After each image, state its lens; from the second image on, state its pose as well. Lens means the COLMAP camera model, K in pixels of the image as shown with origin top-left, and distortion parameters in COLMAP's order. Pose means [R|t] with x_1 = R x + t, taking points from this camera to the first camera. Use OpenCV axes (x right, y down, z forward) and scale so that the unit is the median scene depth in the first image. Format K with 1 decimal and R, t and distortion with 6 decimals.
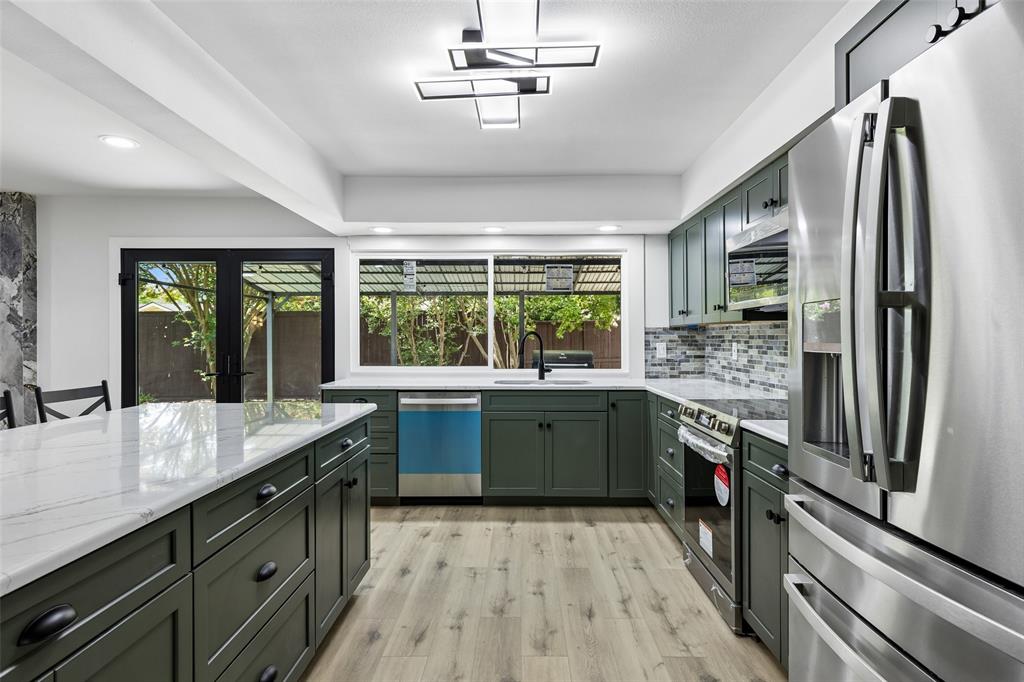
lens RADIAL K [[544.8, 0, 502.8], [0, 544.8, 336.0], [0, 0, 1]] dist [0.002429, -0.001080]
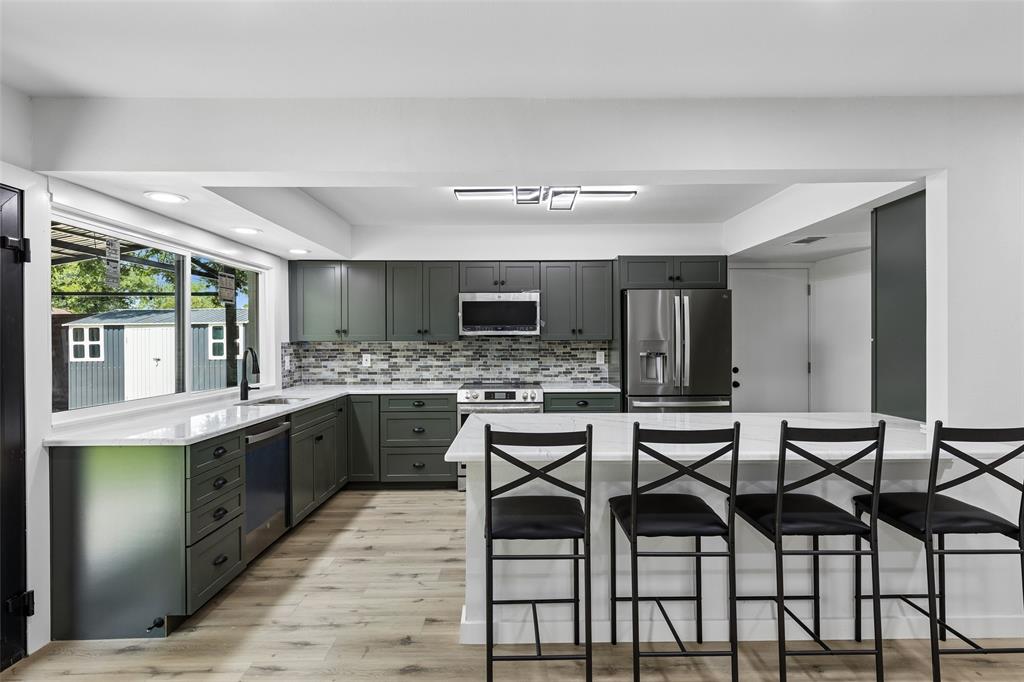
lens RADIAL K [[544.8, 0, 510.1], [0, 544.8, 320.1], [0, 0, 1]] dist [0.002429, -0.001080]
pose [[-0.021229, 0.046458, 0.998695, -1.311847], [-0.003006, 0.998912, -0.046532, -0.015936], [-0.999770, -0.003990, -0.021066, 0.883343]]
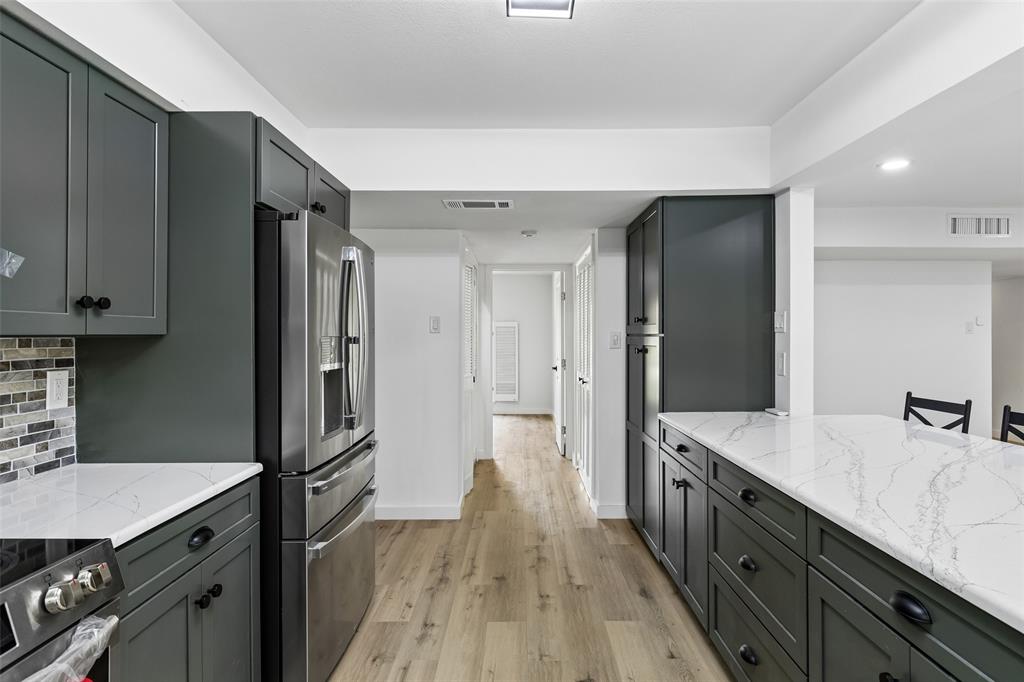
lens RADIAL K [[544.8, 0, 520.3], [0, 544.8, 334.2], [0, 0, 1]] dist [0.002429, -0.001080]
pose [[-0.999640, 0.011330, -0.024328, 0.044110], [0.011582, 0.999880, -0.010244, -0.024936], [0.024209, -0.010522, -0.999652, 1.152405]]
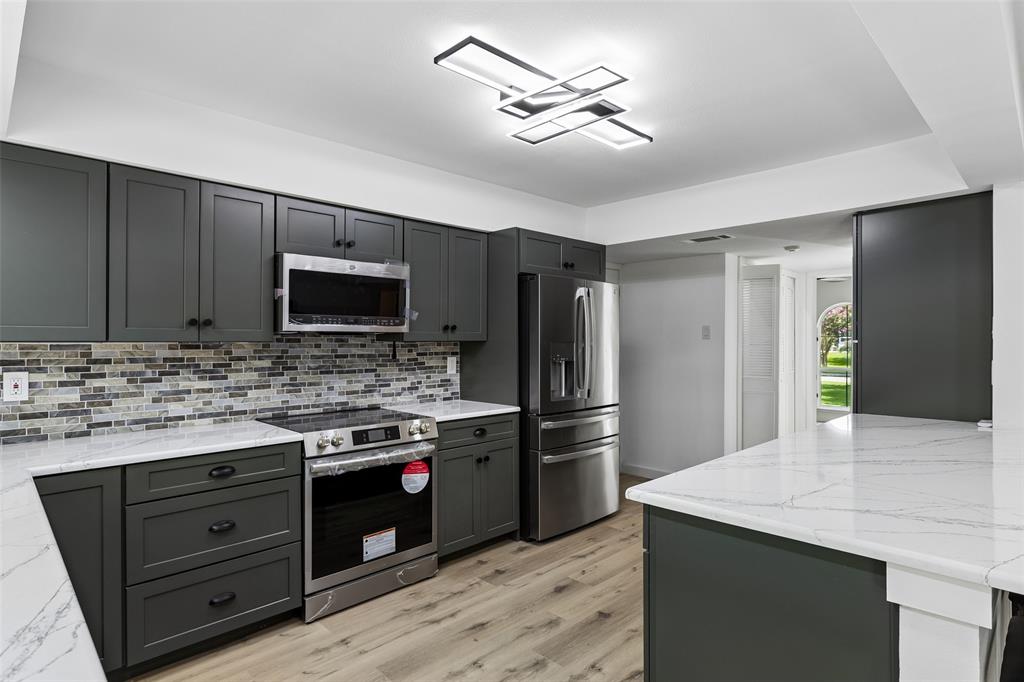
lens RADIAL K [[544.8, 0, 516.7], [0, 544.8, 337.0], [0, 0, 1]] dist [0.002429, -0.001080]
pose [[-0.721625, 0.014439, 0.692133, -0.511338], [0.001785, 0.999818, -0.018996, -0.019650], [-0.692281, -0.012473, -0.721520, 1.401317]]
